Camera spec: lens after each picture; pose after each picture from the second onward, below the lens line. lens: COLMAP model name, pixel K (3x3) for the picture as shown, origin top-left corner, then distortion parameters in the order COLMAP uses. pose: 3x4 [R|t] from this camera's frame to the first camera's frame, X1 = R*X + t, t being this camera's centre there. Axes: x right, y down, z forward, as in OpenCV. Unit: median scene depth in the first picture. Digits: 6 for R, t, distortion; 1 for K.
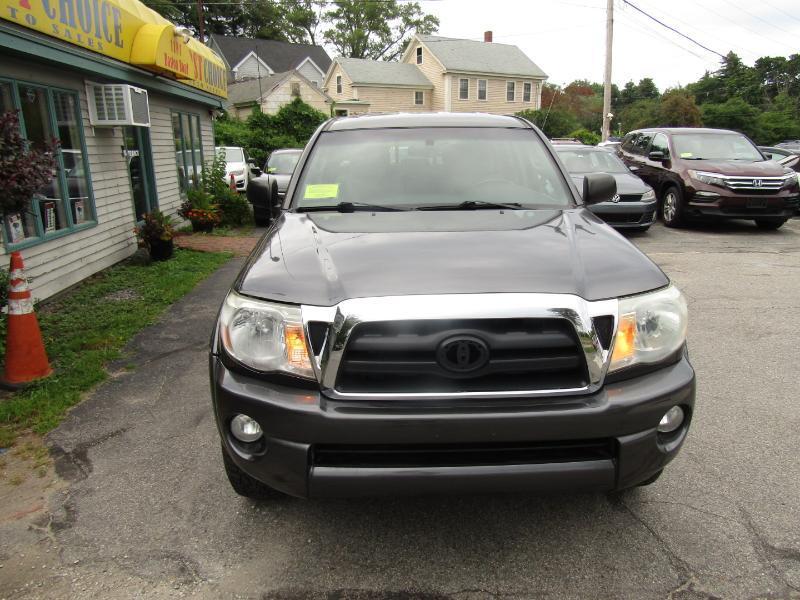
lens RADIAL K [[565.2, 0, 402.5], [0, 565.2, 302.0], [0, 0, 1]] dist [-0.017786, 0.005982]
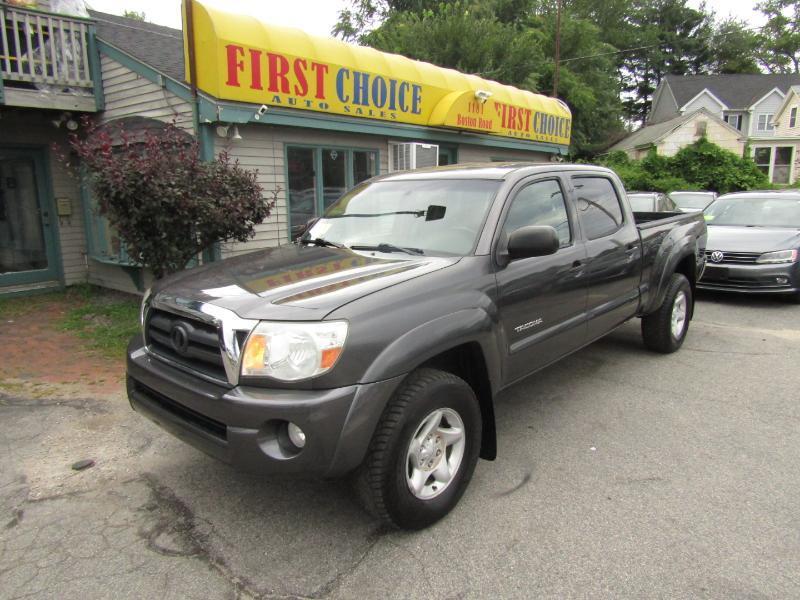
lens RADIAL K [[565.2, 0, 400.6], [0, 565.2, 300.4], [0, 0, 1]] dist [-0.017786, 0.005982]
pose [[0.722144, 0.137766, -0.677885, 0.405696], [-0.185050, 0.982726, 0.002587, -0.031015], [0.666531, 0.123574, 0.735163, 0.077701]]
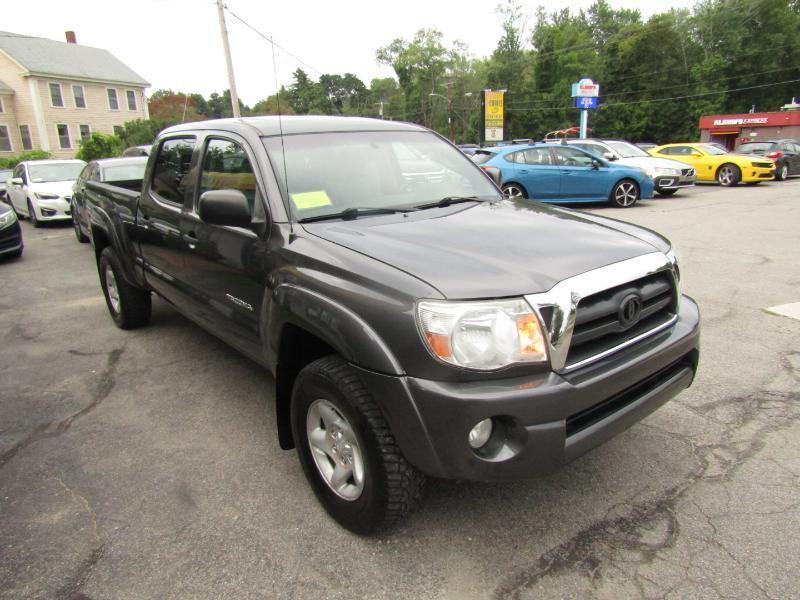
lens RADIAL K [[565.2, 0, 401.8], [0, 565.2, 303.4], [0, 0, 1]] dist [-0.017786, 0.005982]
pose [[0.782511, -0.184702, 0.594610, -0.272152], [0.192871, 0.979920, 0.050570, -0.021394], [-0.592011, 0.075112, 0.802422, 0.081769]]
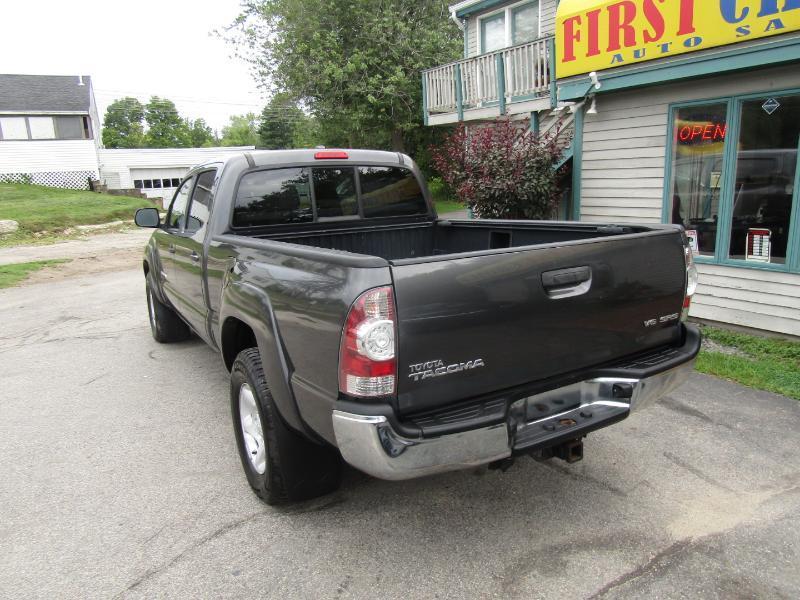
lens RADIAL K [[565.2, 0, 402.2], [0, 565.2, 300.2], [0, 0, 1]] dist [-0.017786, 0.005982]
pose [[-0.871444, 0.143045, -0.469173, 0.238195], [-0.090810, 0.892942, 0.440918, -0.353838], [0.482015, 0.426841, -0.765159, 1.246030]]
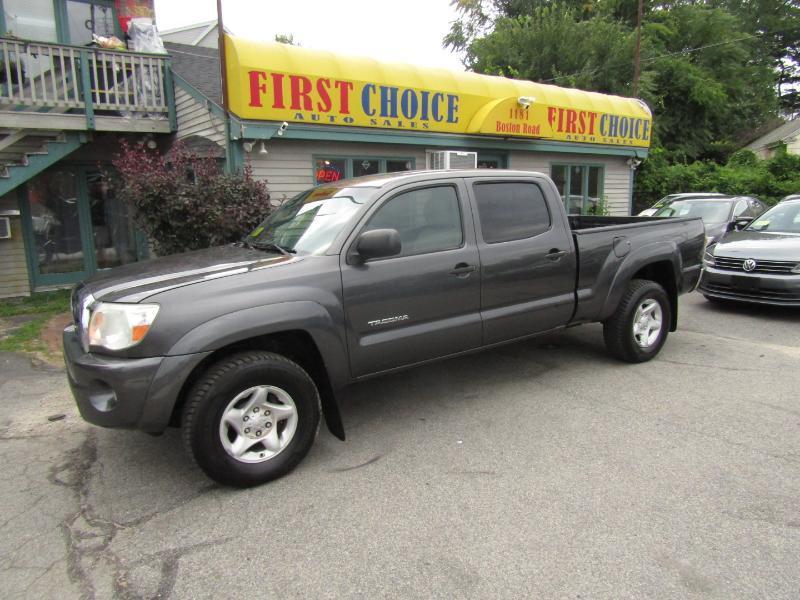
lens RADIAL K [[565.2, 0, 400.9], [0, 565.2, 298.8], [0, 0, 1]] dist [-0.017786, 0.005982]
pose [[0.537252, 0.148786, -0.830194, 0.600591], [-0.213869, 0.976178, 0.036546, -0.070609], [0.815855, 0.157919, 0.556275, 0.223556]]
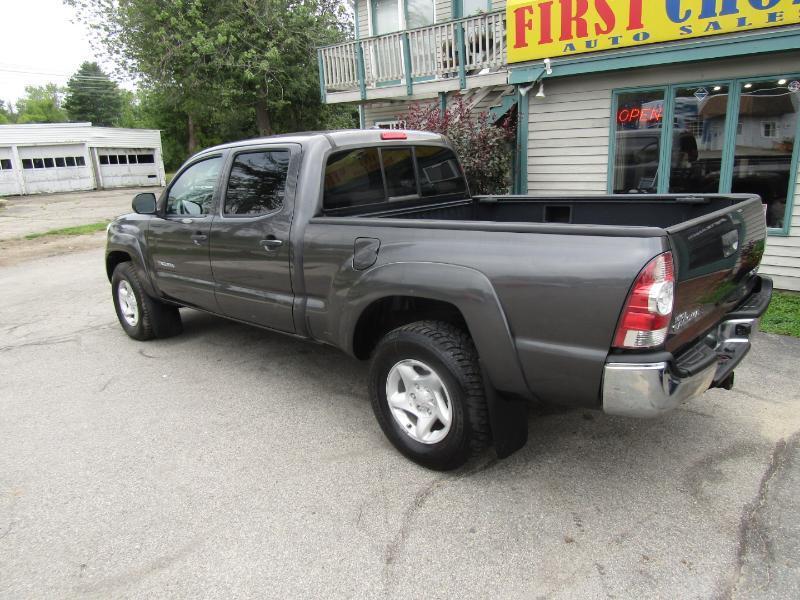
lens RADIAL K [[565.2, 0, 401.6], [0, 565.2, 299.0], [0, 0, 1]] dist [-0.017786, 0.005982]
pose [[-0.698504, 0.221354, -0.680510, 0.434169], [-0.147111, 0.886228, 0.439271, -0.334623], [0.700321, 0.406943, -0.586470, 1.130630]]
